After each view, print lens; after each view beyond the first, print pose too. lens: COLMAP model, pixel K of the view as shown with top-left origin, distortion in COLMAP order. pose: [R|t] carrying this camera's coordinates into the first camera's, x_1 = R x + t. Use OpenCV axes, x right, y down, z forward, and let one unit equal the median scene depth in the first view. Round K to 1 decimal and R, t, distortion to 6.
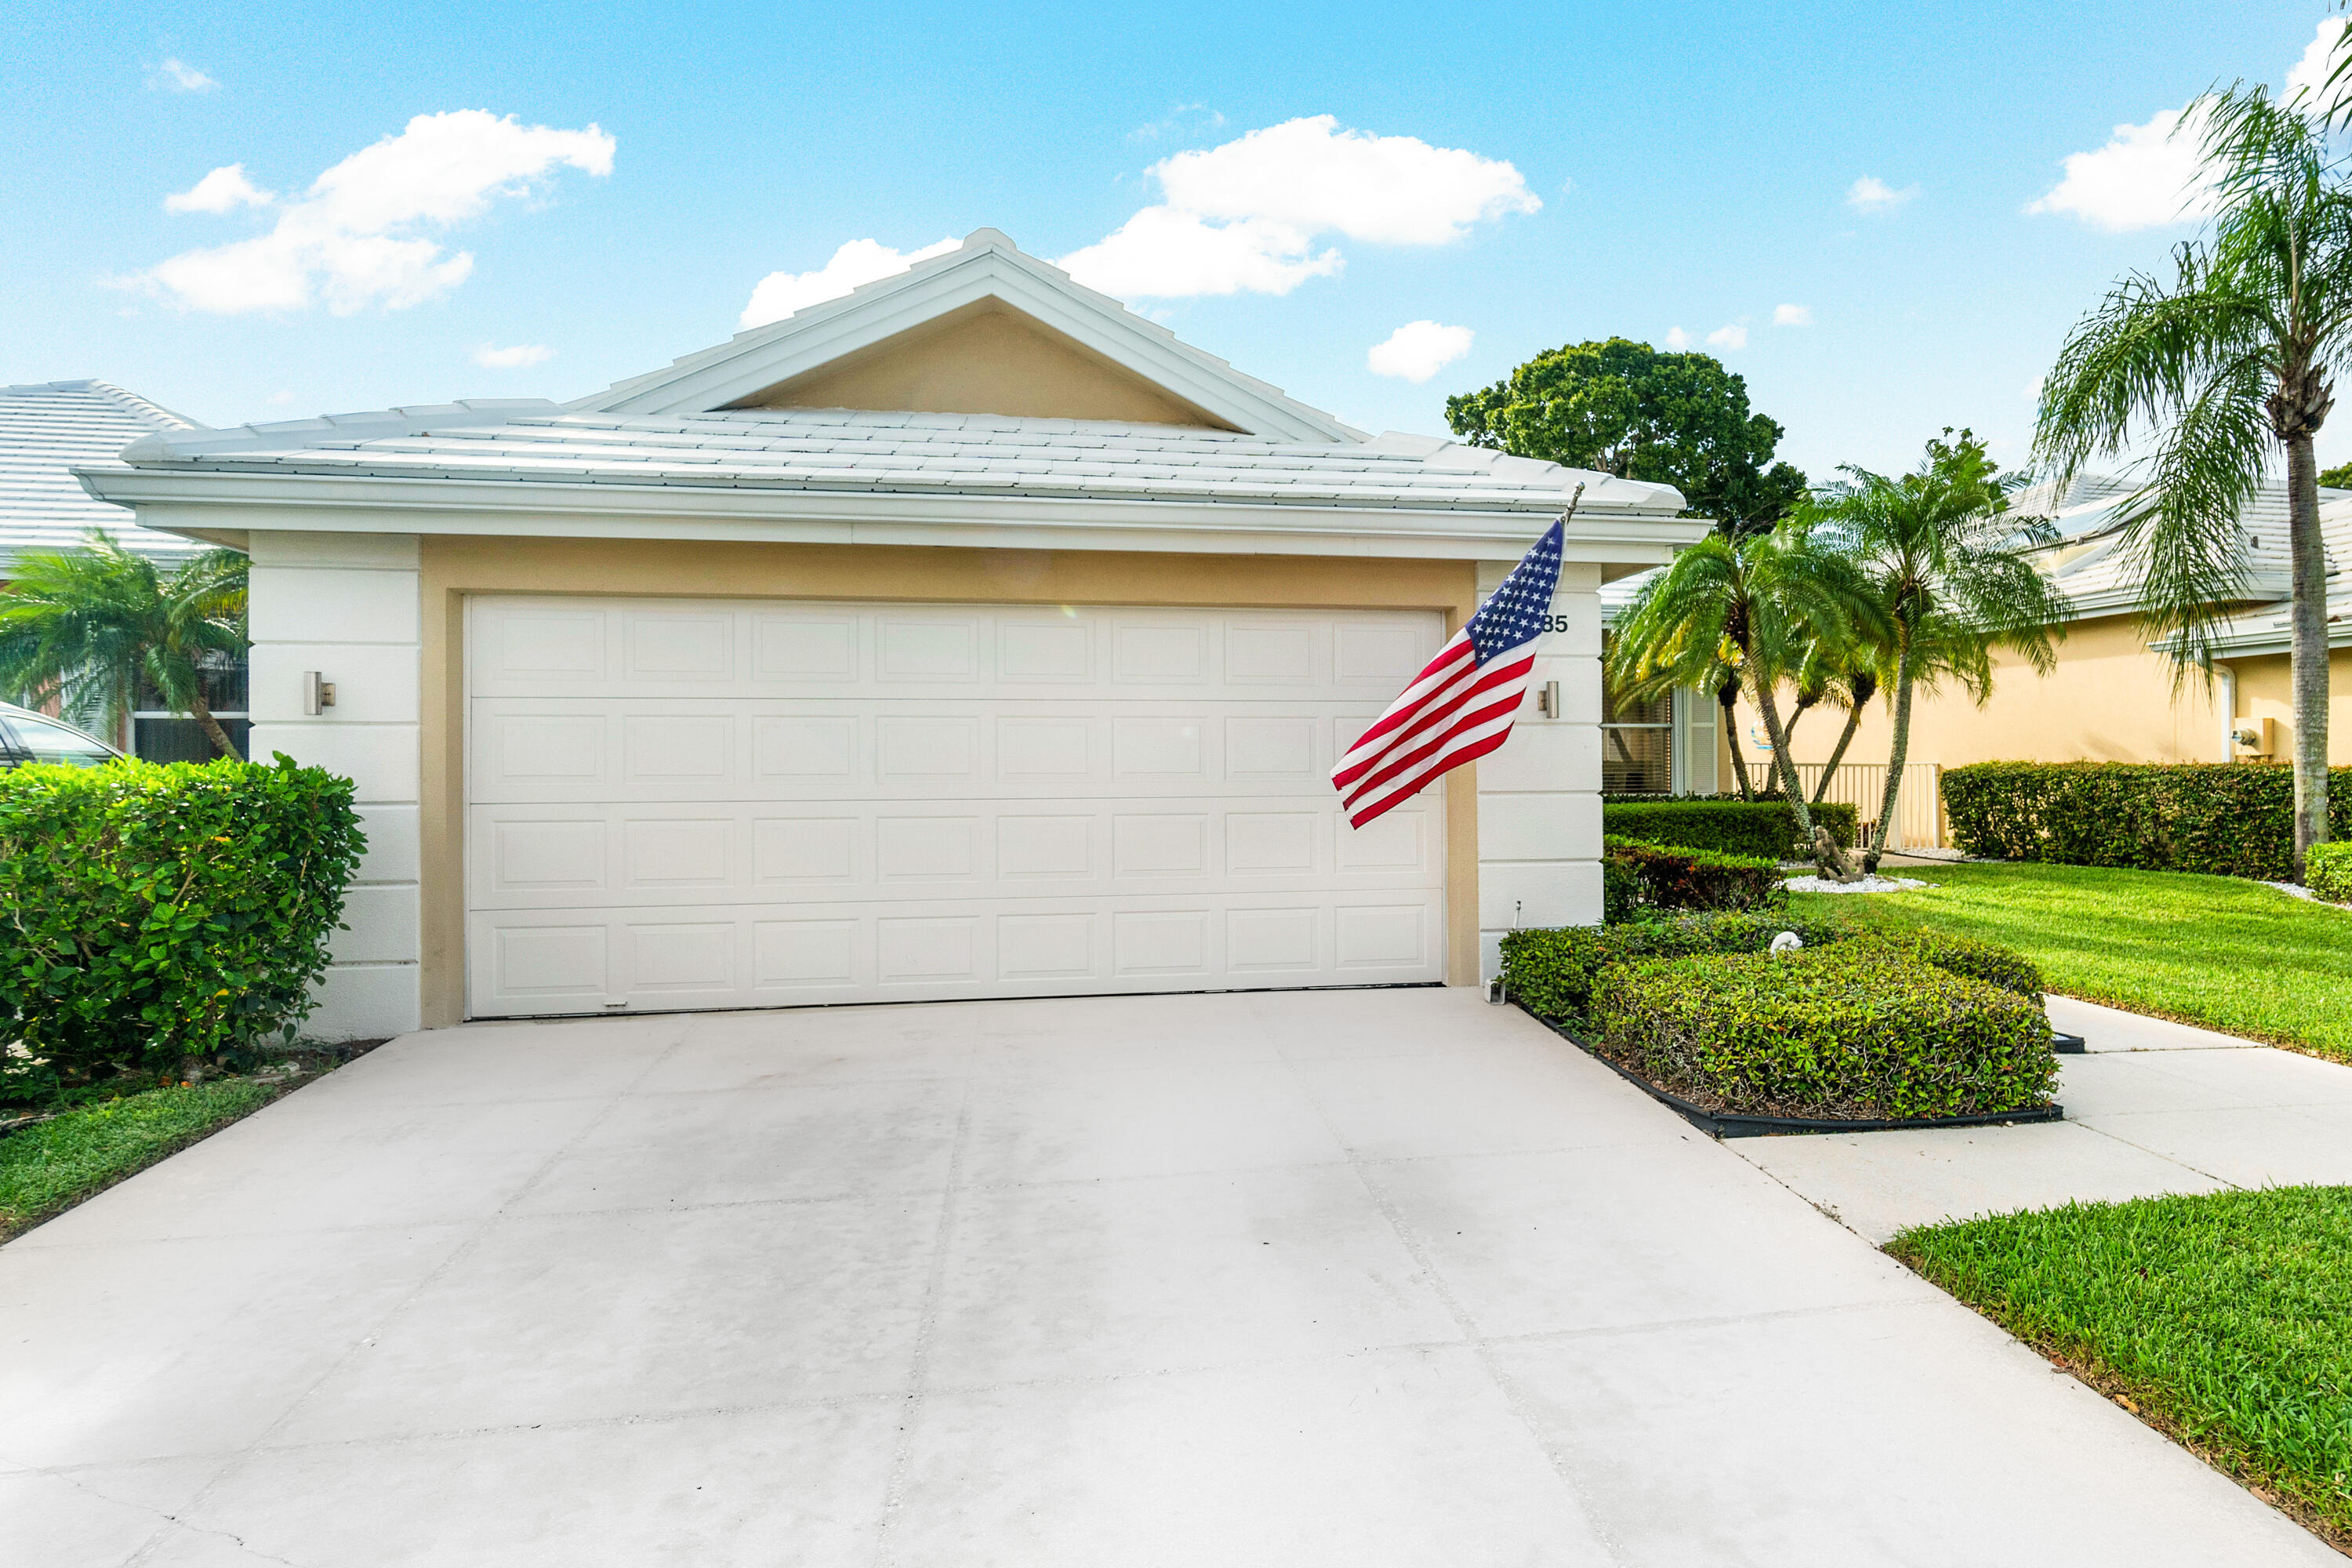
lens RADIAL K [[1448.6, 0, 1176.7], [0, 1448.6, 729.9], [0, 0, 1]] dist [0.002065, -0.001719]
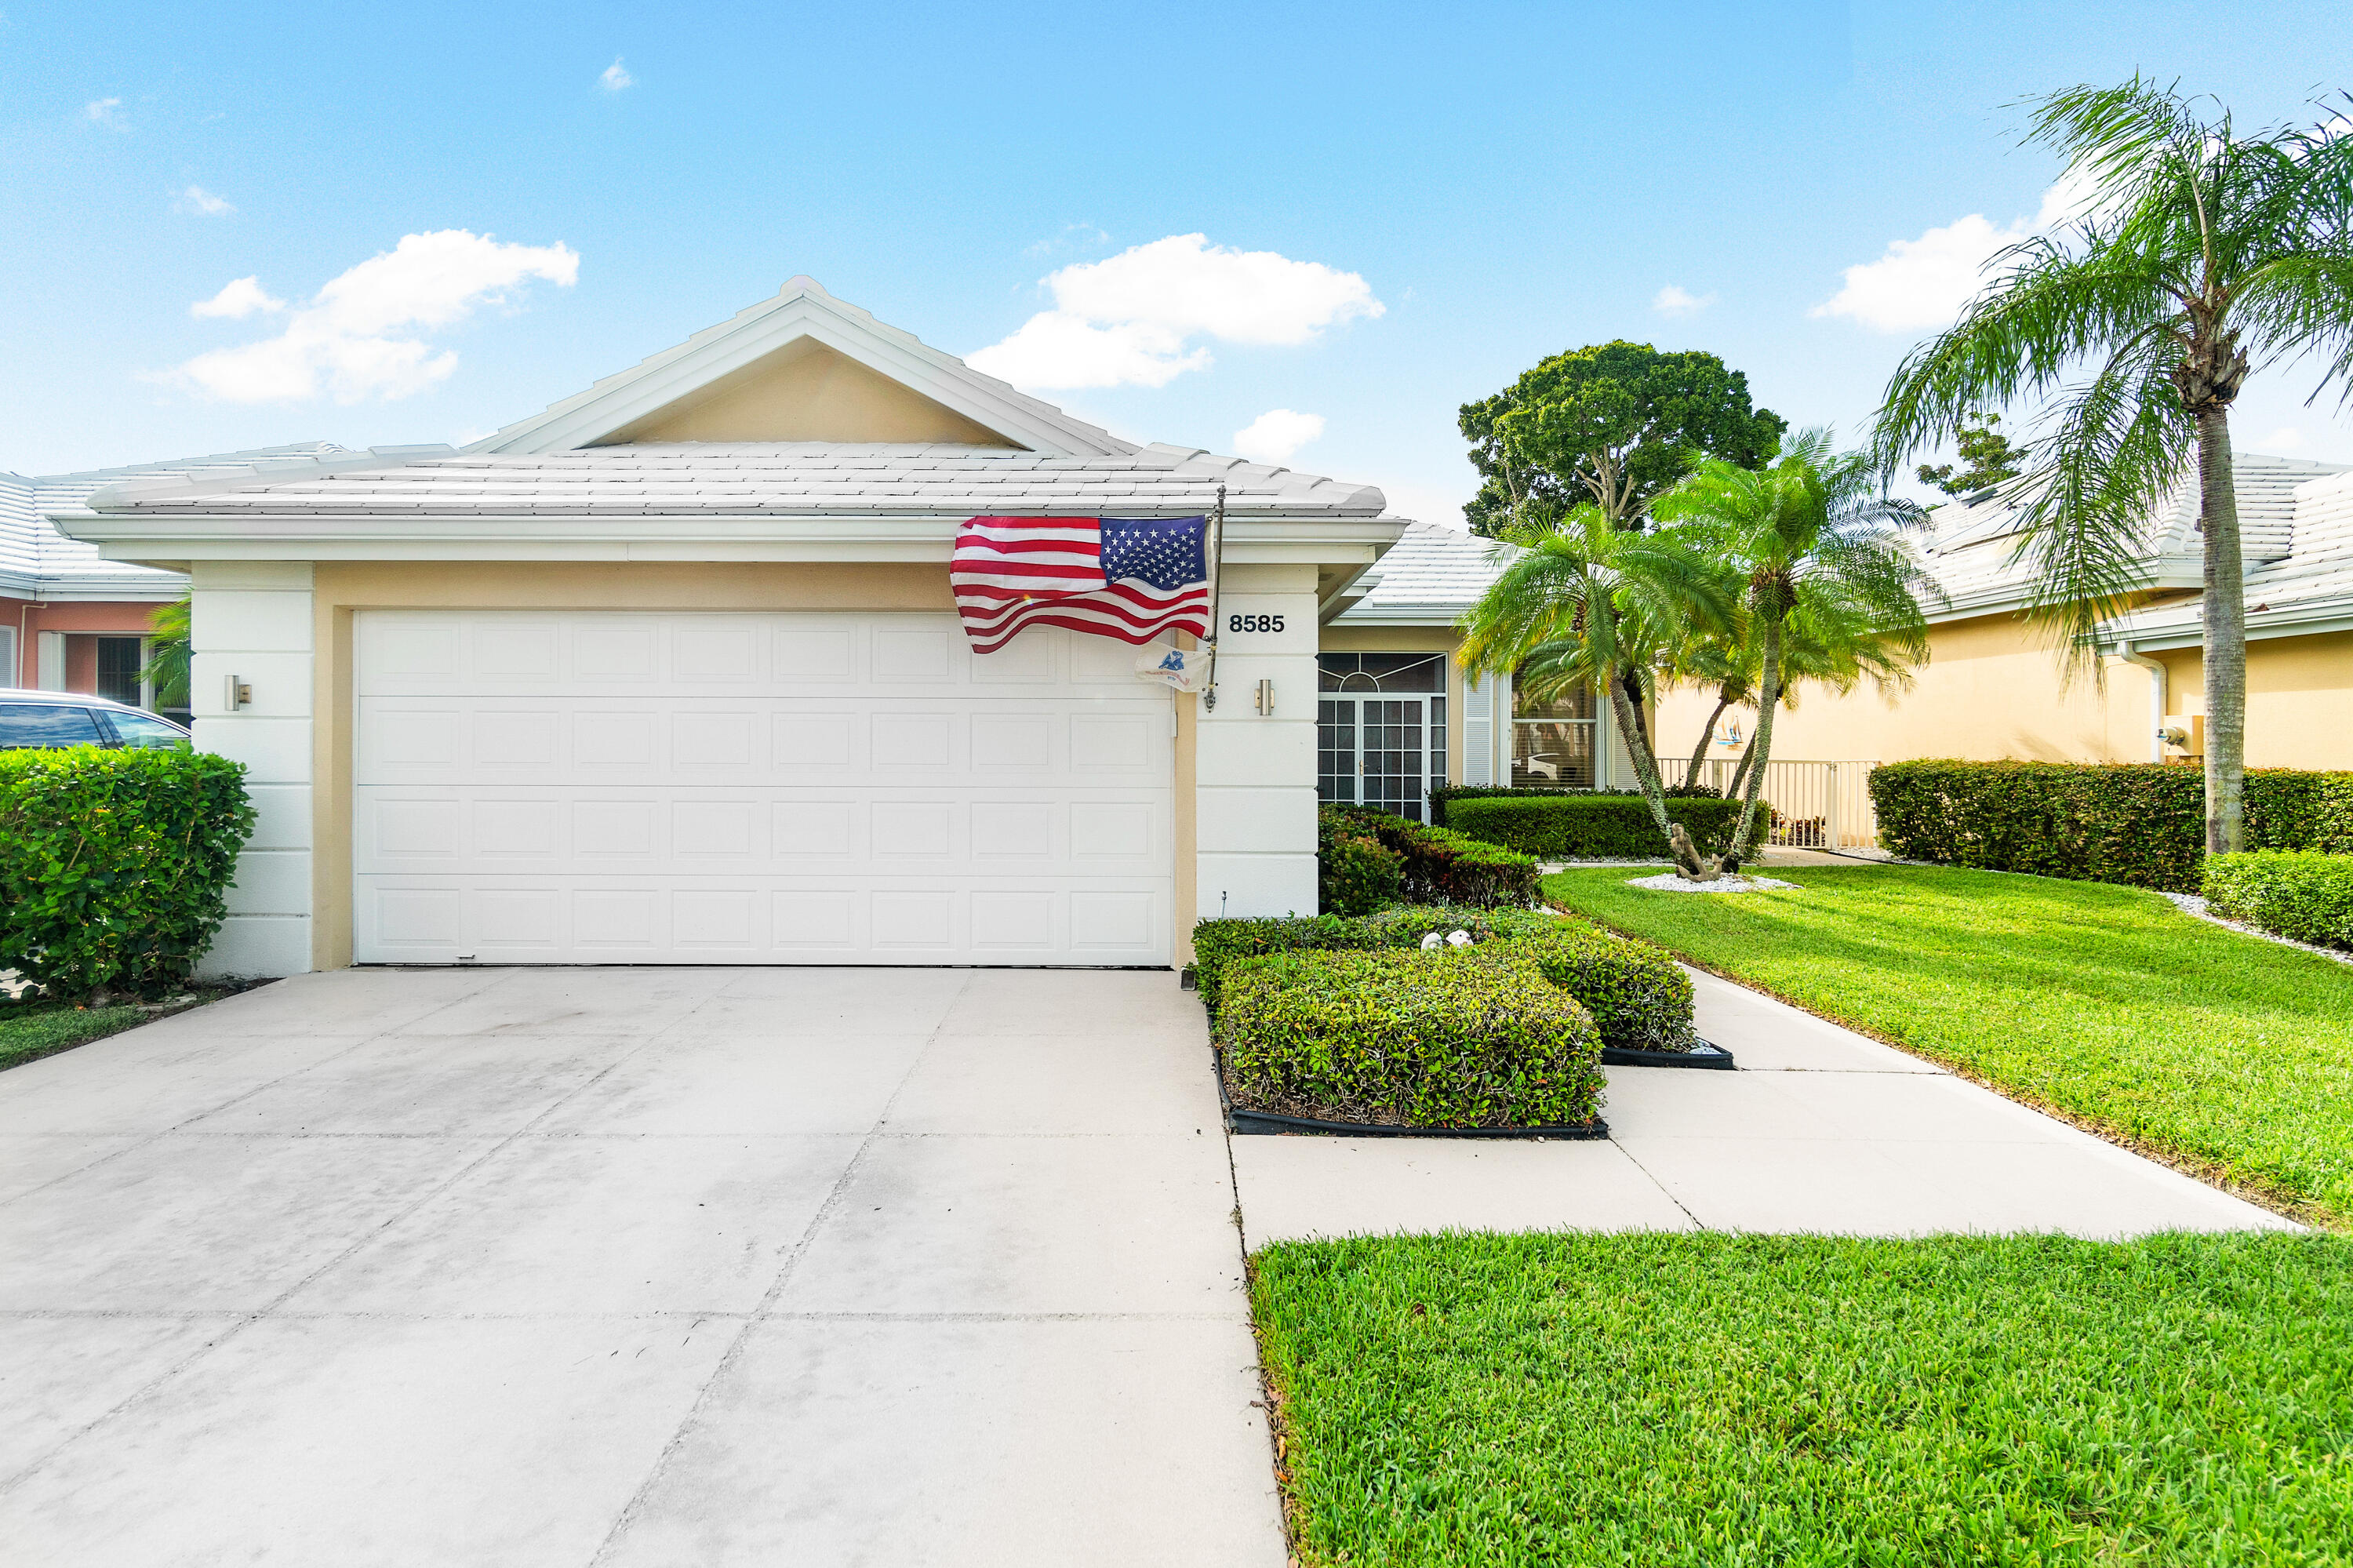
lens RADIAL K [[1302.6, 0, 1095.9], [0, 1302.6, 723.4], [0, 0, 1]] dist [0.001885, -0.001214]
pose [[0.979791, 0.003409, -0.199994, 0.306481], [-0.003104, 0.999993, 0.001838, -0.003427], [0.199999, -0.001180, 0.979795, 0.062330]]
